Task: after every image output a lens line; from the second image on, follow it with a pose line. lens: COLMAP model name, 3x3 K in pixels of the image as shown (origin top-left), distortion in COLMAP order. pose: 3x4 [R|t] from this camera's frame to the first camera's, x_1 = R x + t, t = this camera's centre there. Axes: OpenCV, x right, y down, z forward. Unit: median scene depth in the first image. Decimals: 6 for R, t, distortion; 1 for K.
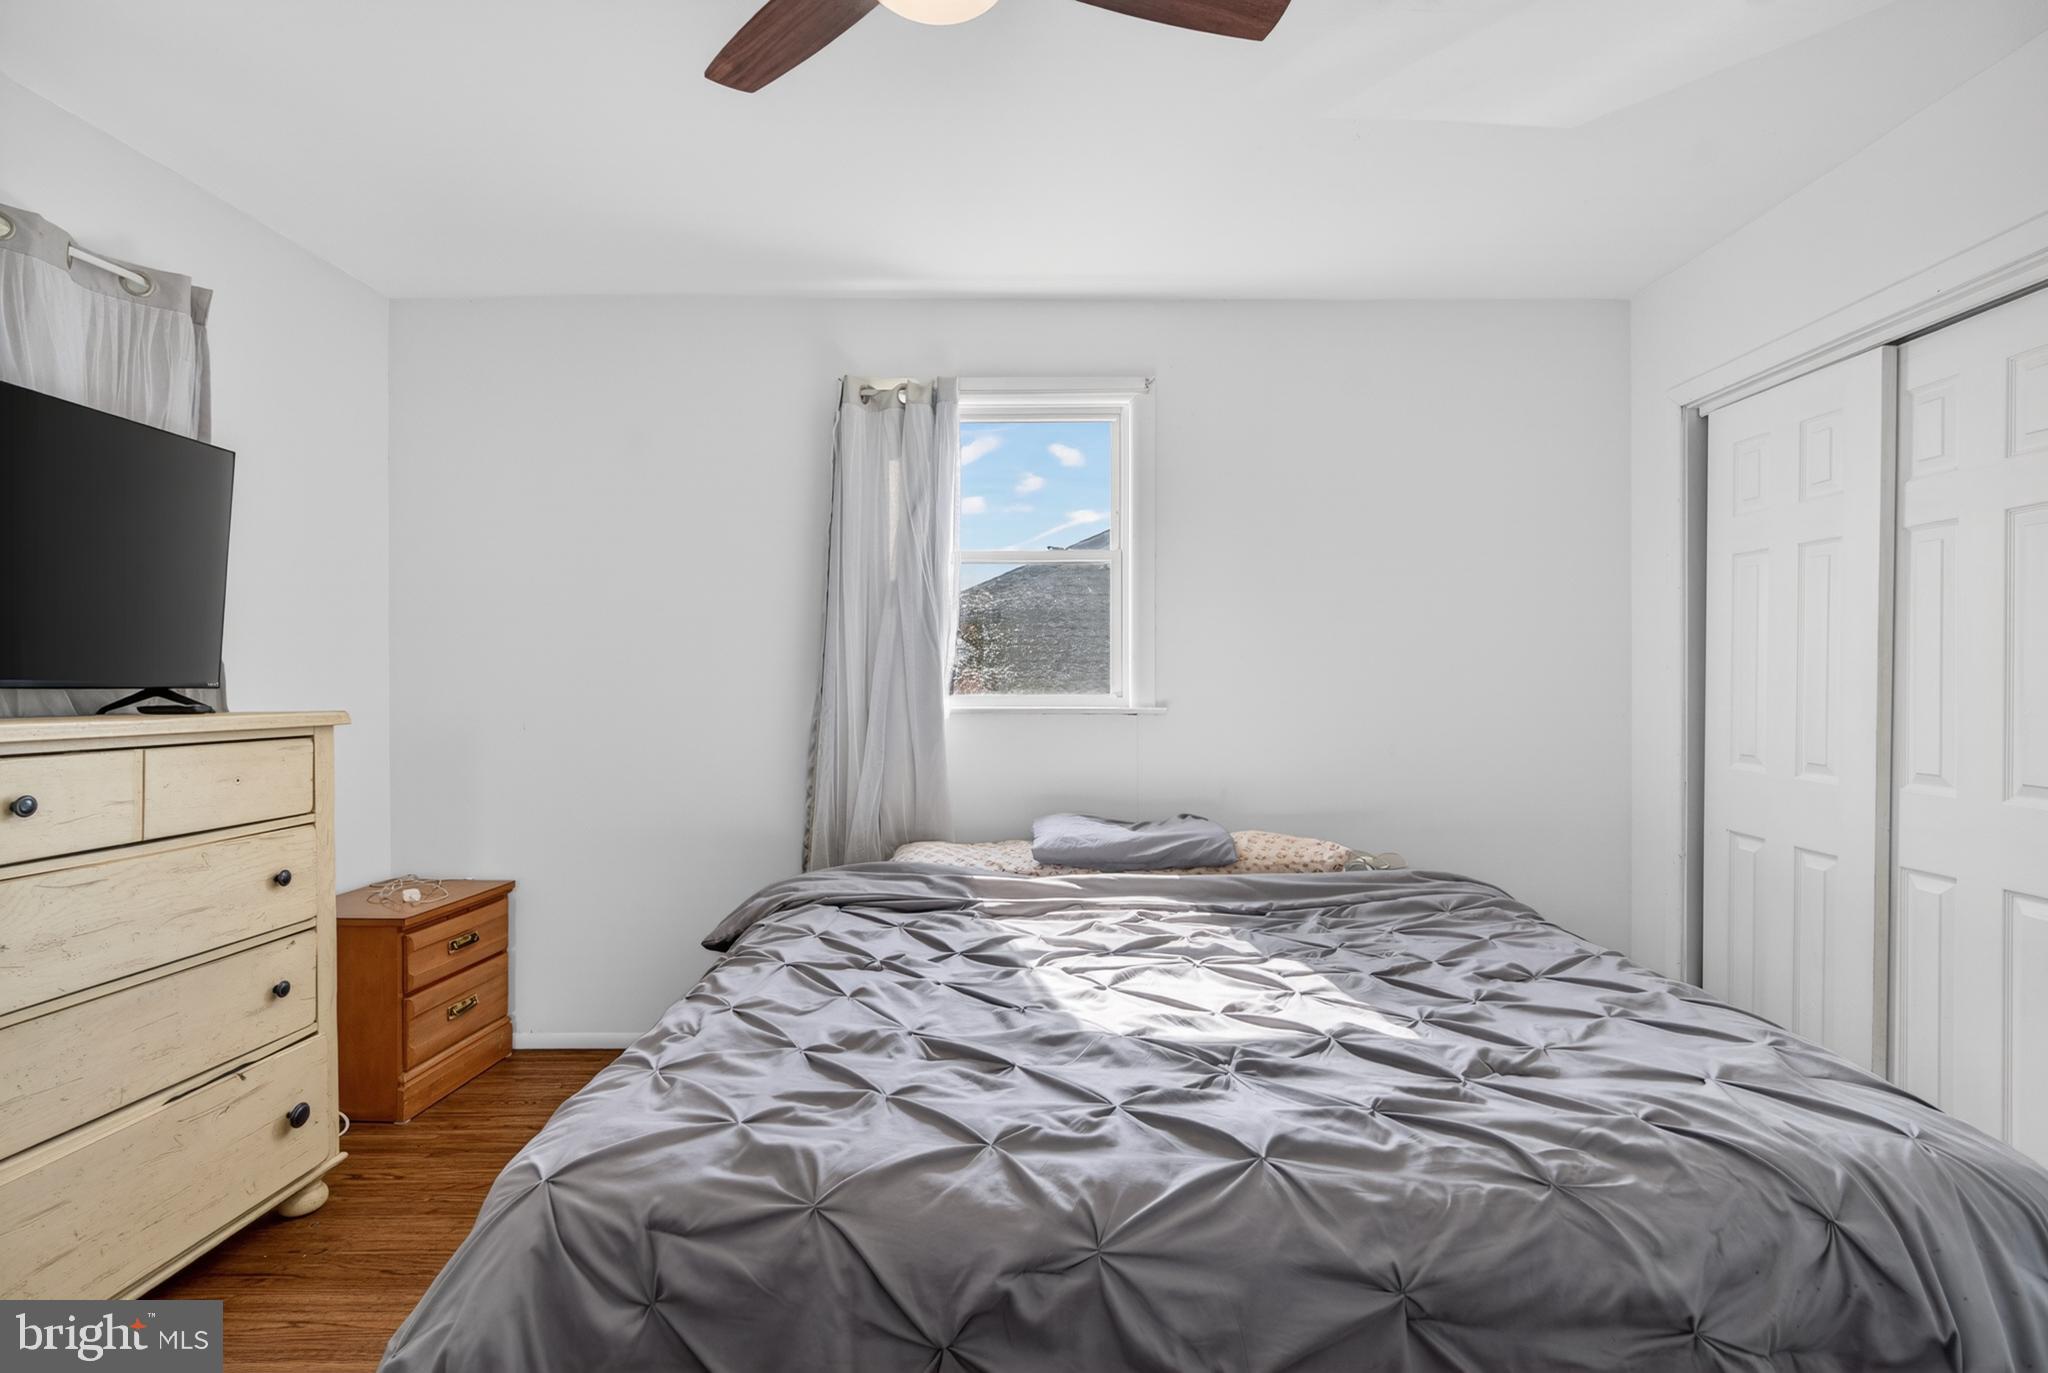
lens RADIAL K [[986.5, 0, 1024.0], [0, 986.5, 686.5], [0, 0, 1]] dist [0.001064, 0.000023]
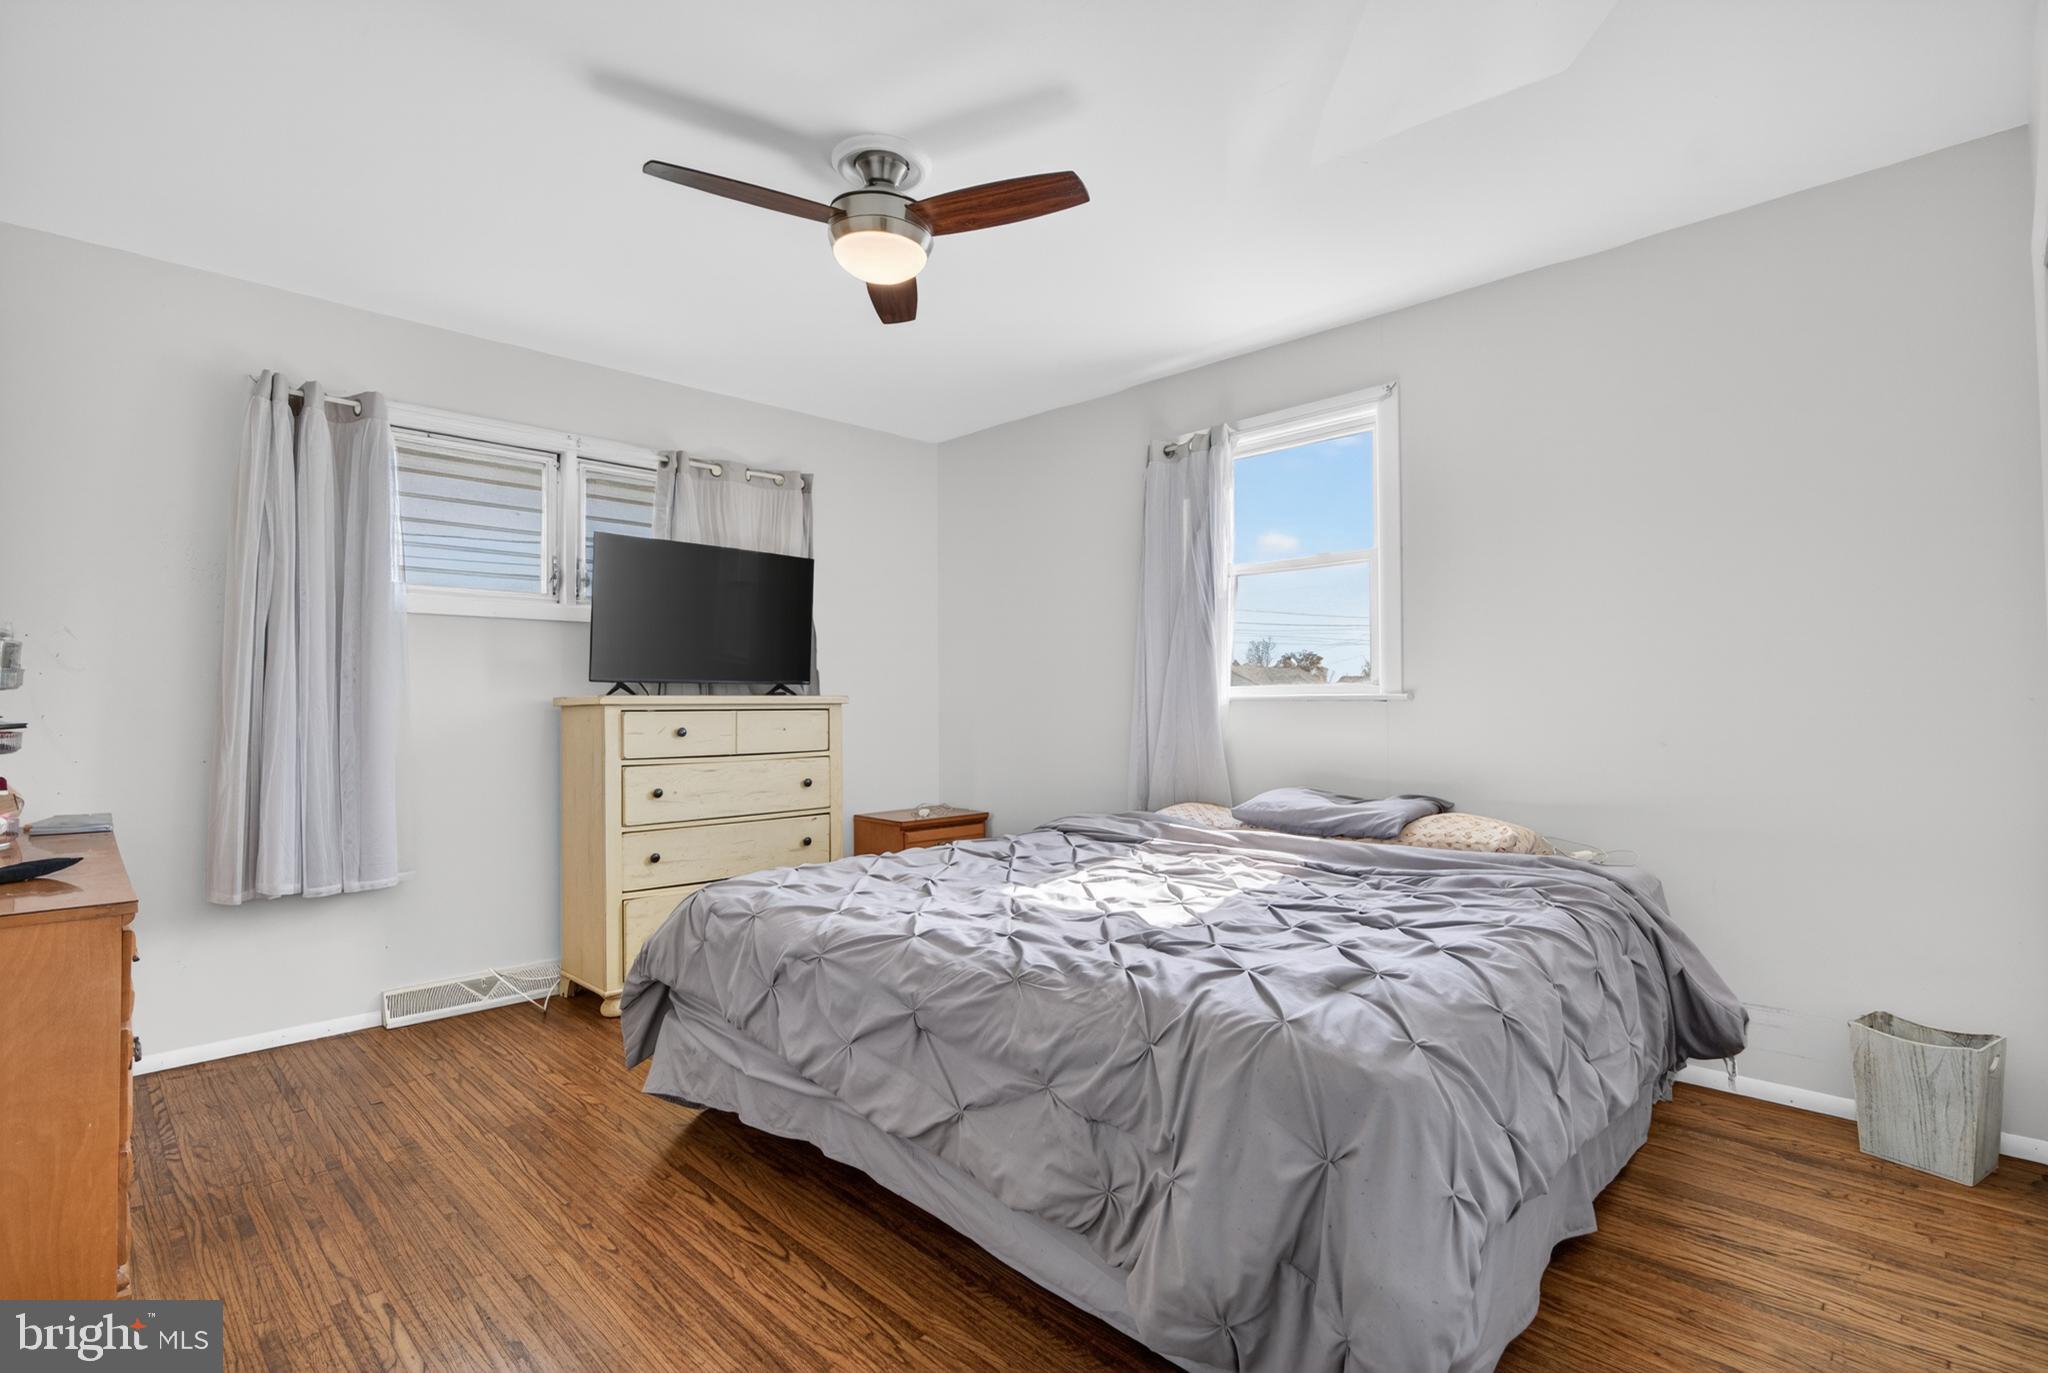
lens RADIAL K [[970.7, 0, 1024.0], [0, 970.7, 686.5], [0, 0, 1]] dist [0.002841, 0.000664]
pose [[0.705271, -0.017100, -0.708731, 0.760392], [0.005002, 0.999804, -0.019145, 0.041443], [0.708920, 0.009958, 0.705219, -0.018947]]
